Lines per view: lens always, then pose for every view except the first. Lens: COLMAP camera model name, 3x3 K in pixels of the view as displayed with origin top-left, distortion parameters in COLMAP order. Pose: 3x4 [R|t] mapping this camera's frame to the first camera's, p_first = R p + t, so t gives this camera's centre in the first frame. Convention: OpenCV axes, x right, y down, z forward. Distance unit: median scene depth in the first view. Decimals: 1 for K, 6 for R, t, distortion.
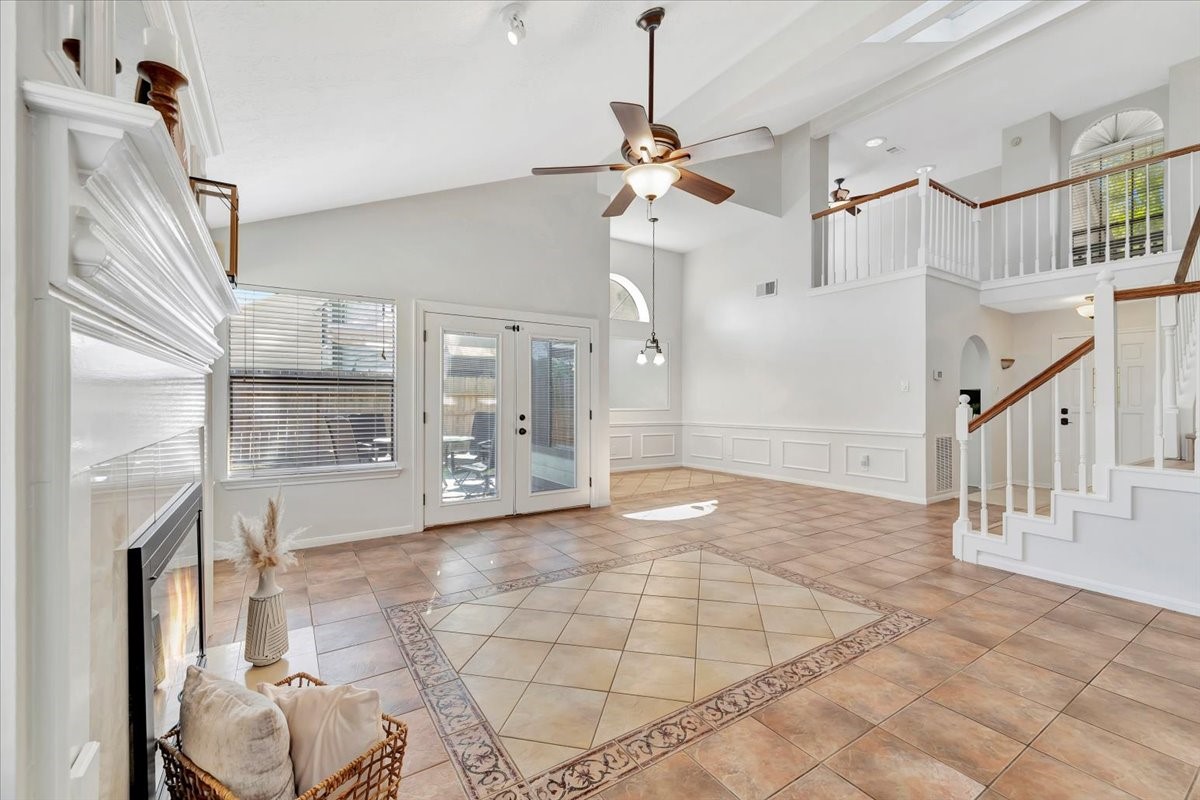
lens RADIAL K [[497.2, 0, 590.2], [0, 497.2, 397.7], [0, 0, 1]] dist [-0.001285, 0.000284]
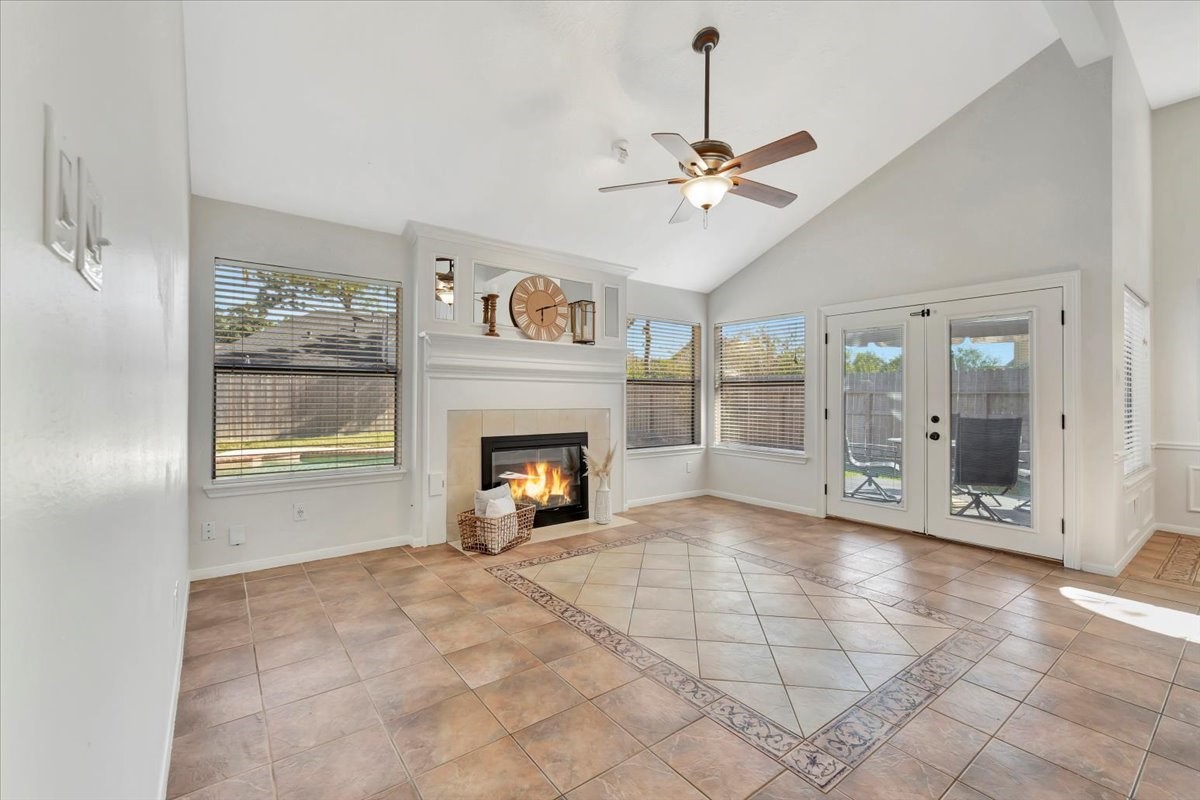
lens RADIAL K [[497.2, 0, 590.2], [0, 497.2, 397.7], [0, 0, 1]] dist [-0.001285, 0.000284]
pose [[0.071192, -0.001262, -0.997462, 1.156274], [-0.002993, 0.999994, -0.001479, 0.012477], [0.997458, 0.003090, 0.071187, 0.663178]]
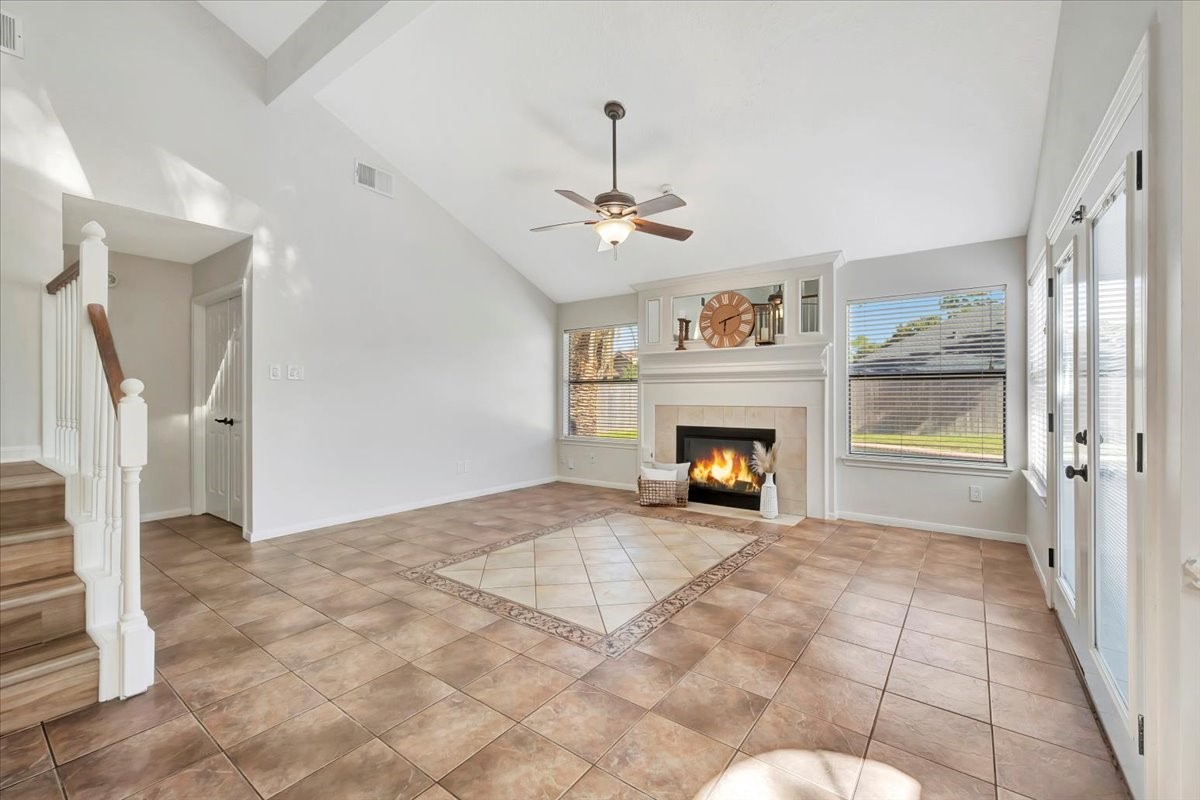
lens RADIAL K [[471.1, 0, 613.7], [0, 471.1, 398.1], [0, 0, 1]] dist [-0.000531, 0.000109]
pose [[-0.917525, -0.001828, -0.397674, 0.622880], [-0.002095, 0.999998, 0.000237, 0.018955], [0.397672, 0.001051, -0.917527, 2.136883]]
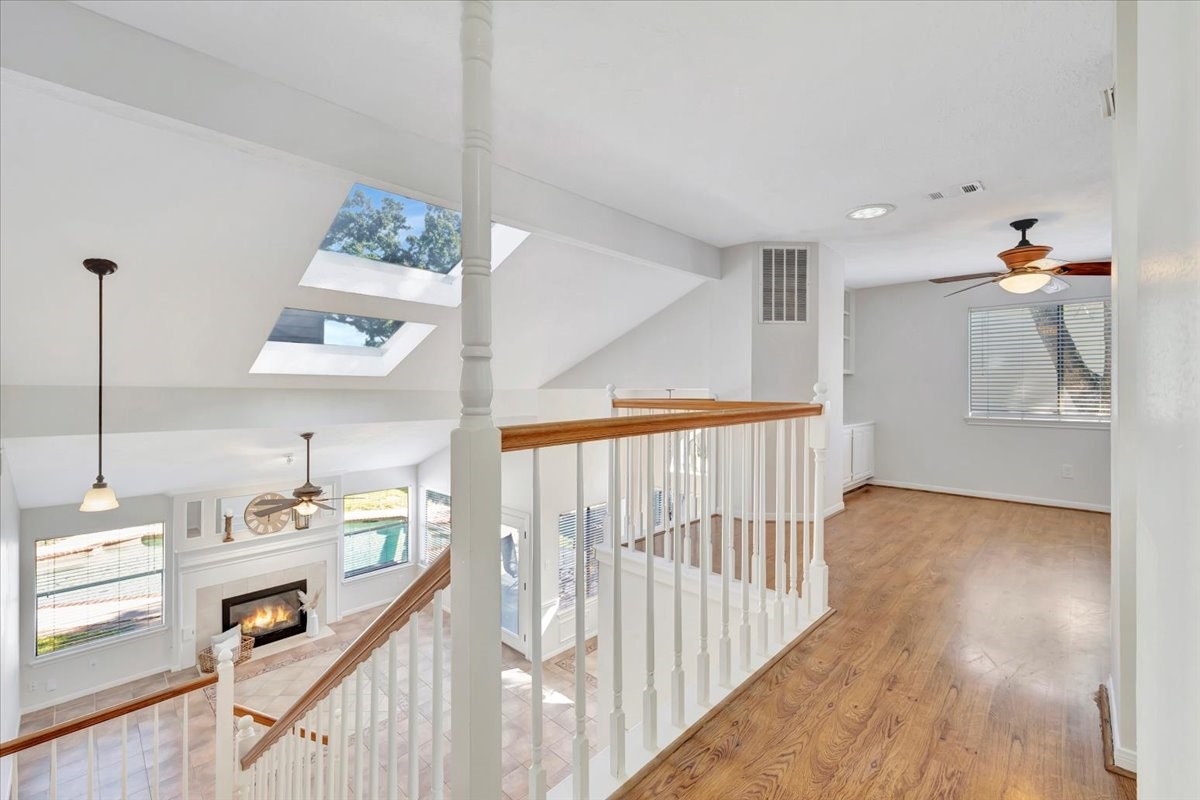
lens RADIAL K [[497.2, 0, 590.2], [0, 497.2, 397.7], [0, 0, 1]] dist [-0.001285, 0.000284]
pose [[0.243492, -0.000992, -0.969902, 2.643486], [-0.002710, 0.999995, -0.001703, -0.942803], [0.969899, 0.003043, 0.243488, 1.693838]]
